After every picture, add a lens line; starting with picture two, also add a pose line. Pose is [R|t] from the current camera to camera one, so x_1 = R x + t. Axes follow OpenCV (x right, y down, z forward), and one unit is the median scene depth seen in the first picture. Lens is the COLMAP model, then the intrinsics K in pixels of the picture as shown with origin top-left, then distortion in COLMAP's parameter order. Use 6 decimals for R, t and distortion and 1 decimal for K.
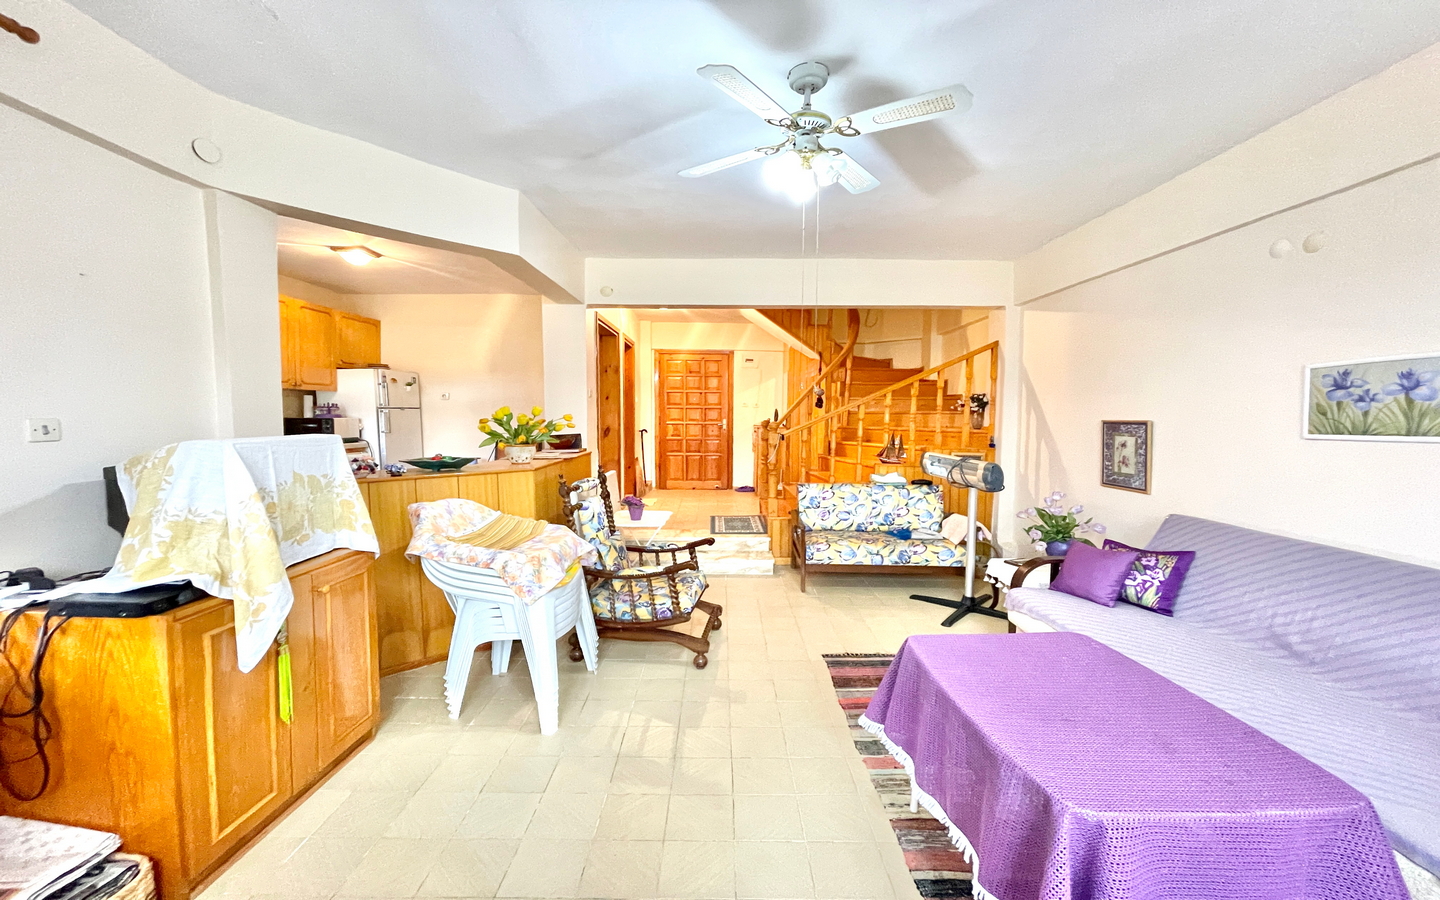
lens RADIAL K [[583.0, 0, 720.4], [0, 583.0, 453.0], [0, 0, 1]] dist [-0.002737, -0.000460]
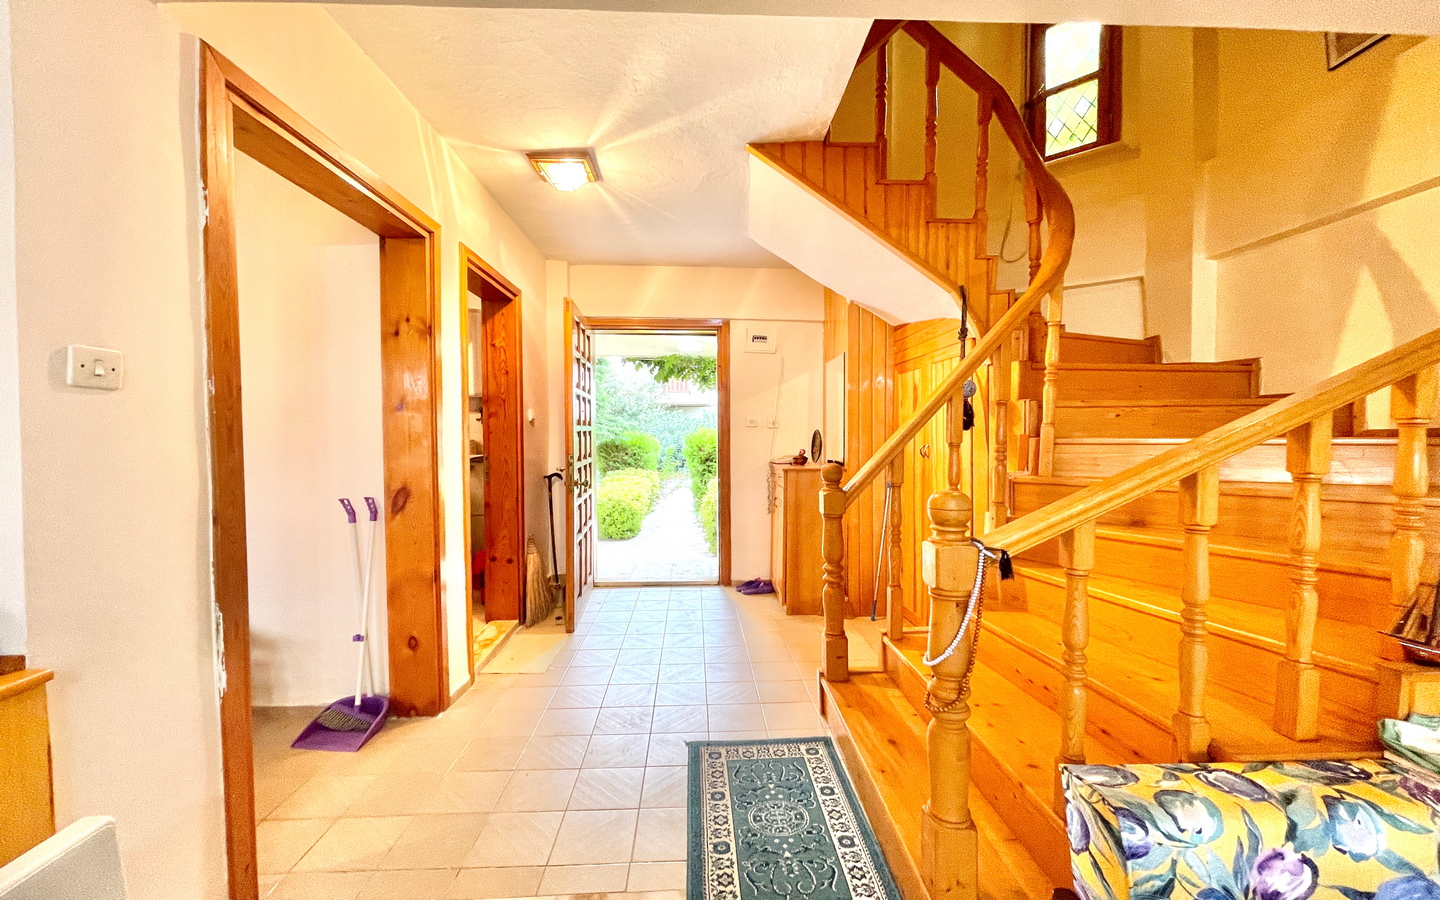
lens RADIAL K [[583.0, 0, 720.4], [0, 583.0, 453.0], [0, 0, 1]] dist [-0.002737, -0.000460]
pose [[0.999269, -0.010206, 0.036852, -0.009555], [0.011500, 0.999319, -0.035074, -0.057011], [-0.036469, 0.035472, 0.998705, 0.708658]]
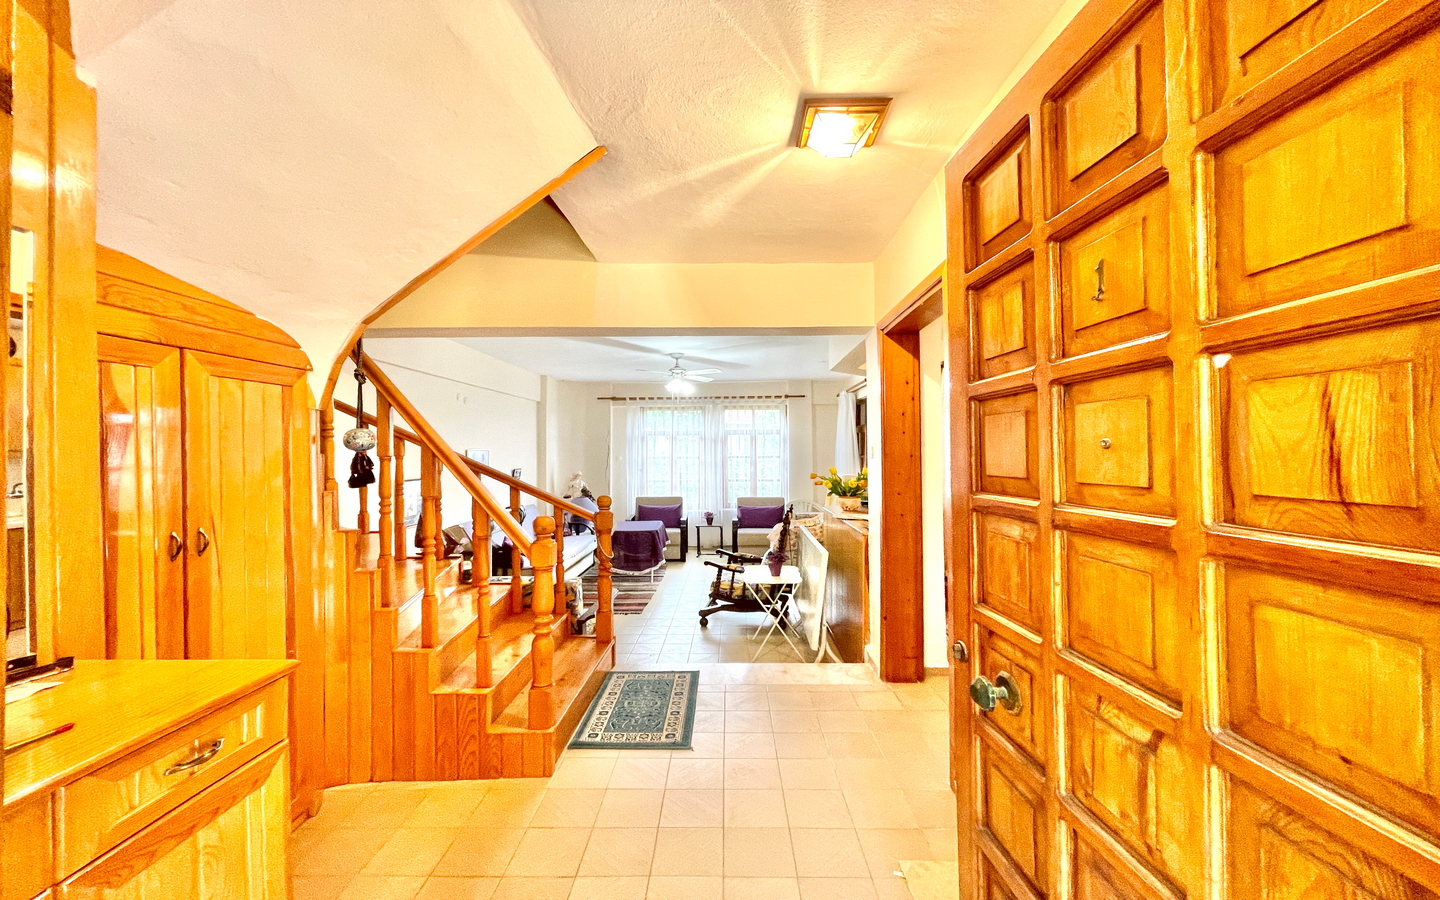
lens RADIAL K [[583.0, 0, 720.4], [0, 583.0, 453.0], [0, 0, 1]] dist [-0.002737, -0.000460]
pose [[-0.999780, 0.003085, 0.020739, -0.085841], [0.004551, 0.997465, 0.071011, -0.203498], [-0.020468, 0.071090, -0.997260, 2.197871]]
